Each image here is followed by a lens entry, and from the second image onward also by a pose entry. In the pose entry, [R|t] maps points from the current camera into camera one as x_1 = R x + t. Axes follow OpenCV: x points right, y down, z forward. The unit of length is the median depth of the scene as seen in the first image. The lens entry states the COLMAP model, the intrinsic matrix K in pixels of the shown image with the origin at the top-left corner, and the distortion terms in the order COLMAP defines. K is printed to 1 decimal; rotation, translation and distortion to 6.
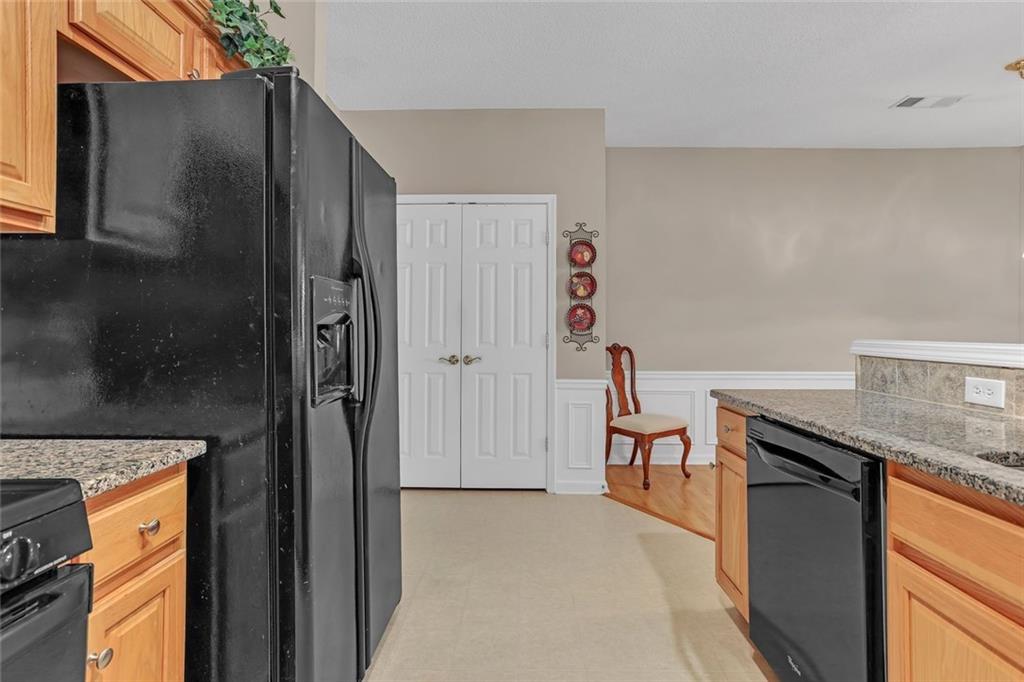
lens RADIAL K [[508.9, 0, 508.8], [0, 508.9, 334.6], [0, 0, 1]] dist [-0.056083, 0.027802]
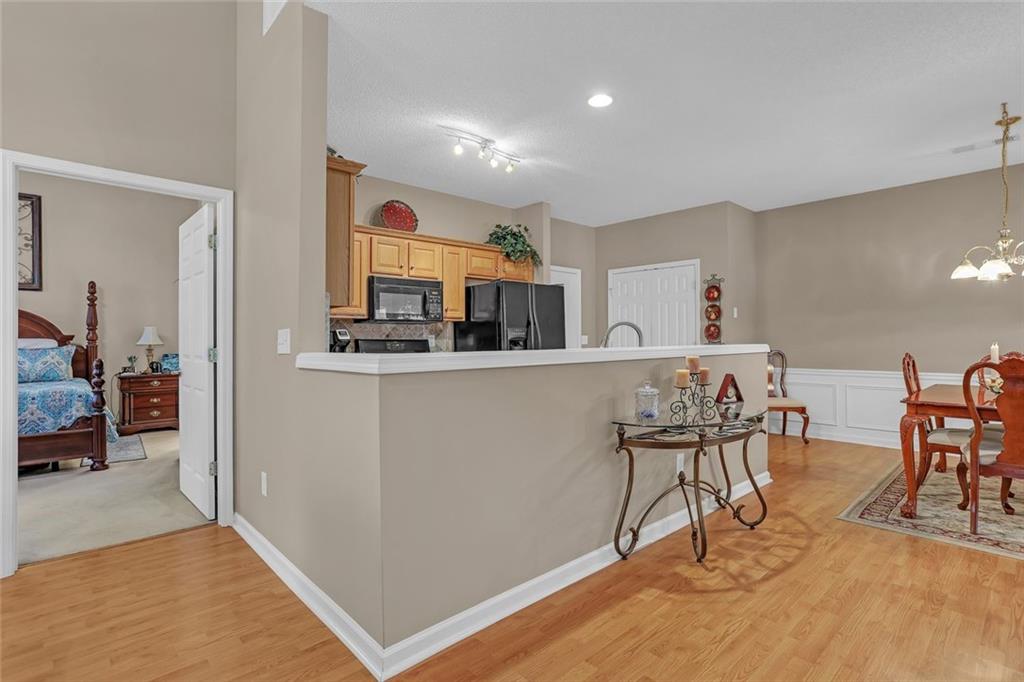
lens RADIAL K [[508.9, 0, 508.8], [0, 508.9, 334.6], [0, 0, 1]] dist [-0.056083, 0.027802]
pose [[0.696547, -0.012844, -0.717397, 0.861018], [0.000973, 0.999856, -0.016957, 0.002839], [0.717511, 0.011113, 0.696459, -0.624691]]
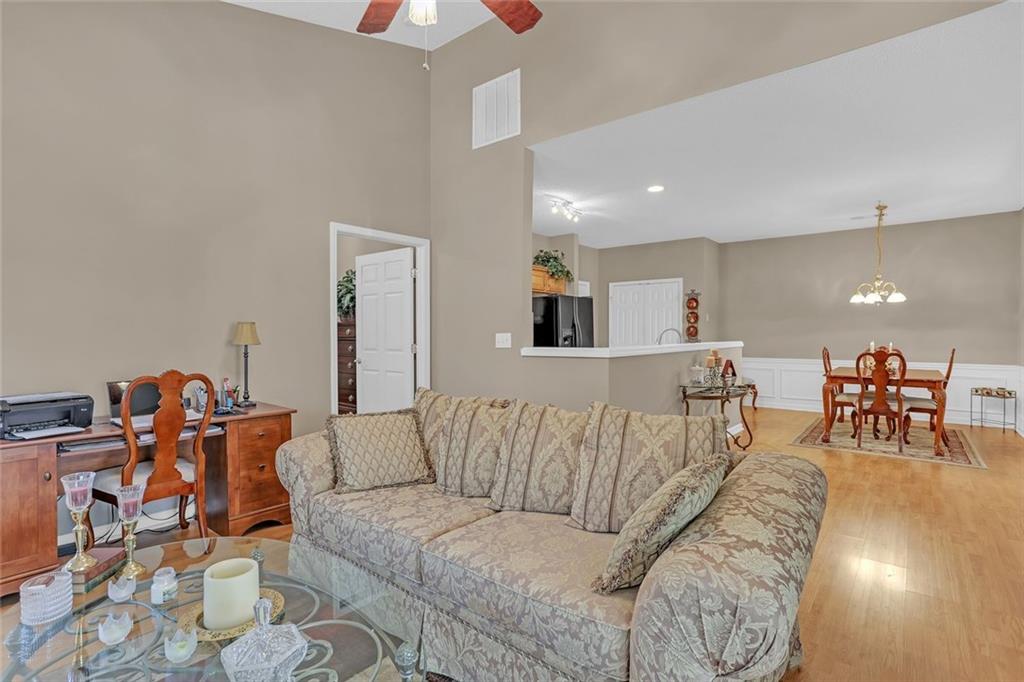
lens RADIAL K [[504.5, 0, 512.0], [0, 504.5, 341.0], [0, 0, 1]] dist [-0.056132, 0.032745]
pose [[0.791193, 0.006600, -0.611530, 0.885419], [-0.001369, 0.999958, 0.009021, -0.009948], [0.611565, -0.006300, 0.791169, -1.292546]]
